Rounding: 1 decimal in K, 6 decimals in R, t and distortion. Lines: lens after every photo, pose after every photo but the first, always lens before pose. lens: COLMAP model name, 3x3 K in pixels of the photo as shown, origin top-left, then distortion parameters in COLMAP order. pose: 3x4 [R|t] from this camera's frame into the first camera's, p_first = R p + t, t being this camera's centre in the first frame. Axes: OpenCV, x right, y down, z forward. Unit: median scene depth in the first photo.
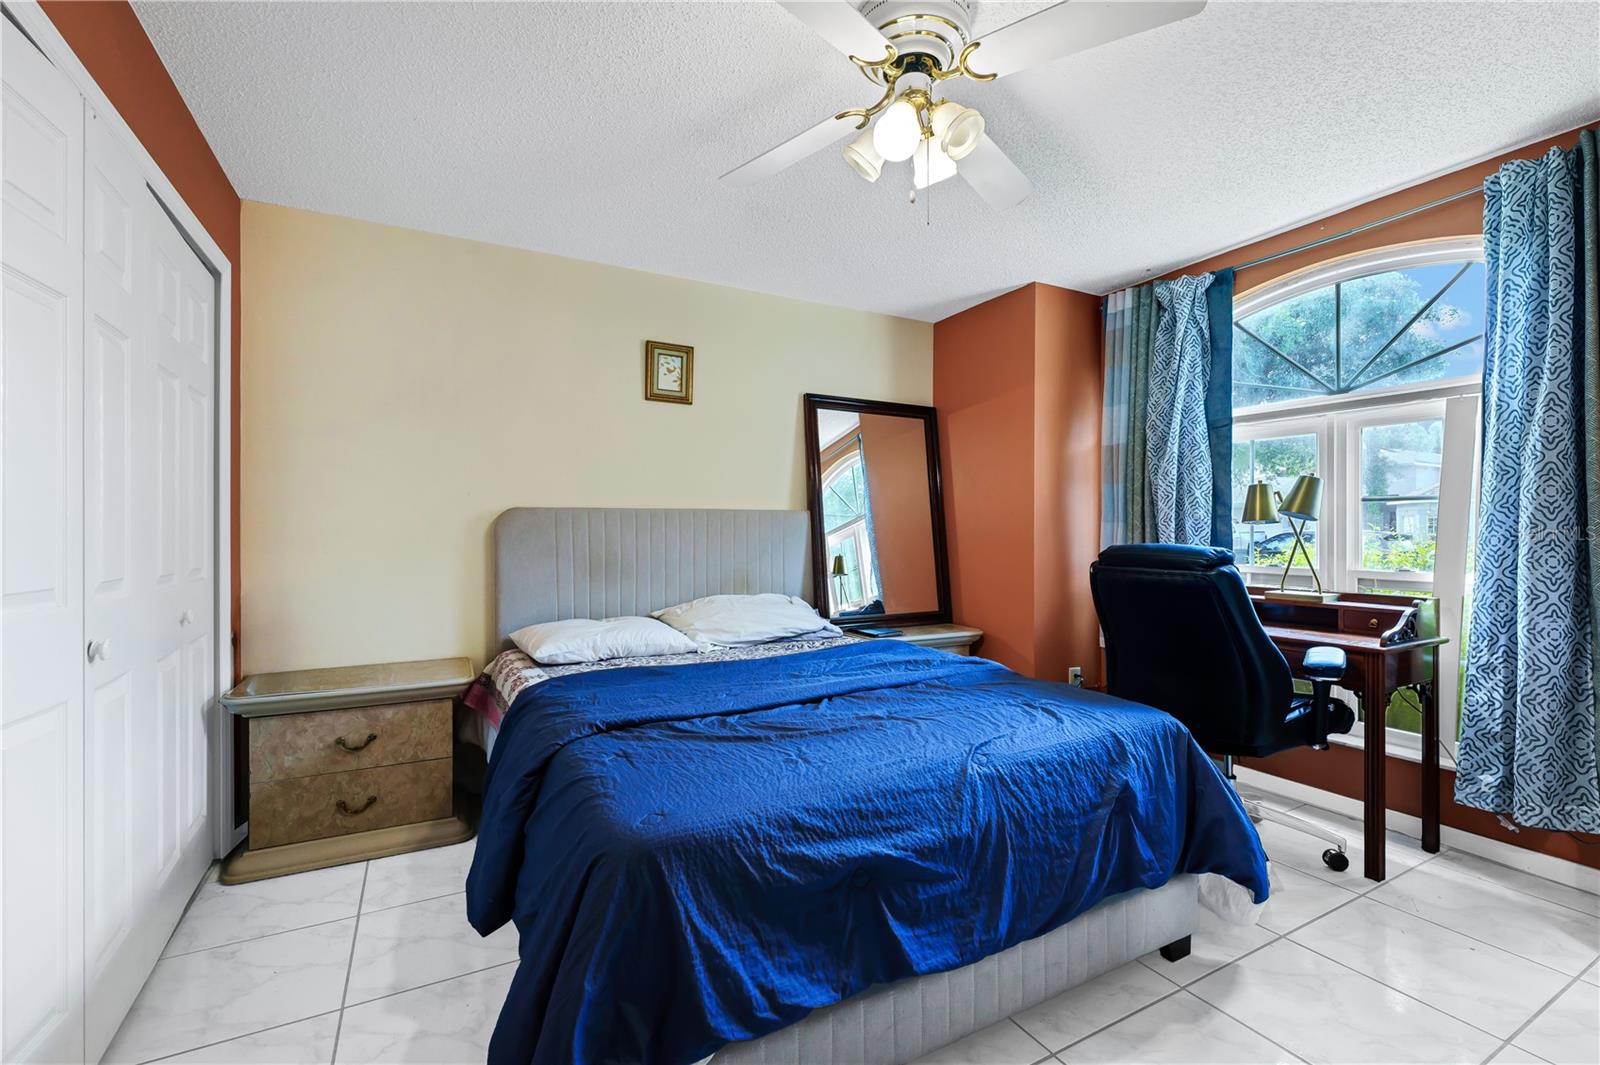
lens RADIAL K [[688.2, 0, 781.6], [0, 688.2, 529.3], [0, 0, 1]] dist [-0.003169, 0.000013]
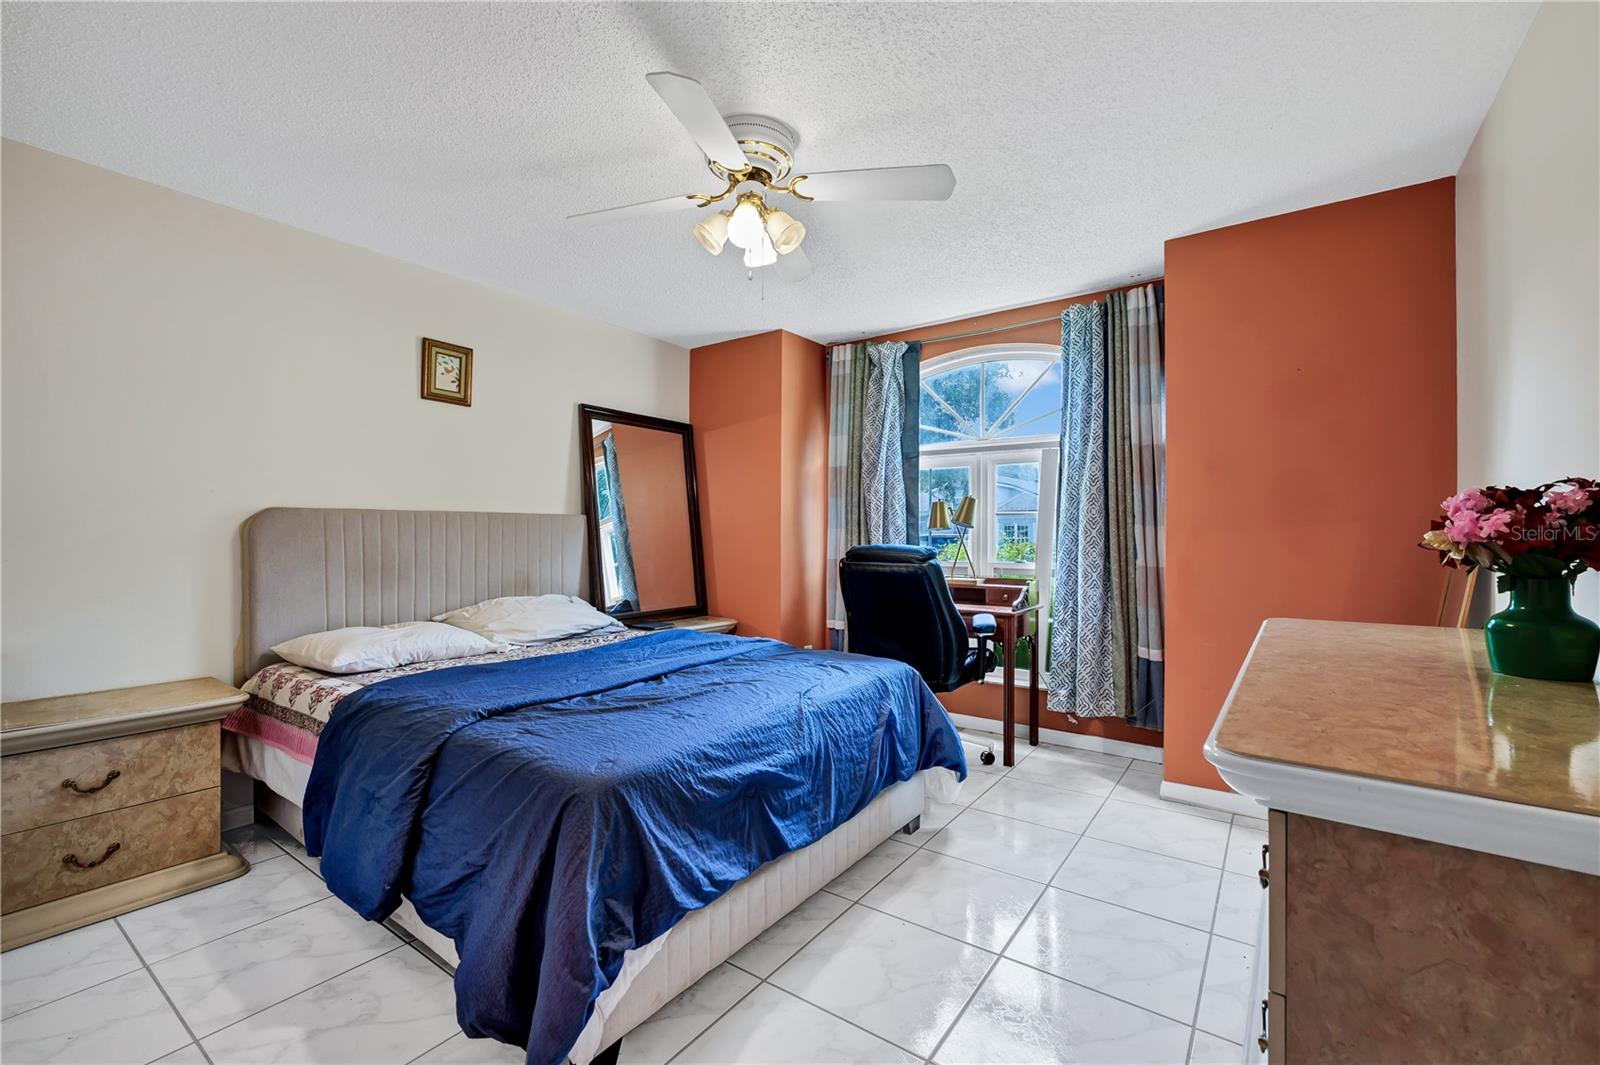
lens RADIAL K [[669.6, 0, 800.0], [0, 669.6, 532.5], [0, 0, 1]] dist [-0.003267, -0.000217]
pose [[0.897979, 0.003989, 0.440020, -0.197036], [-0.003778, 0.999992, -0.001355, -0.000252], [-0.440021, -0.000445, 0.897987, -0.119642]]
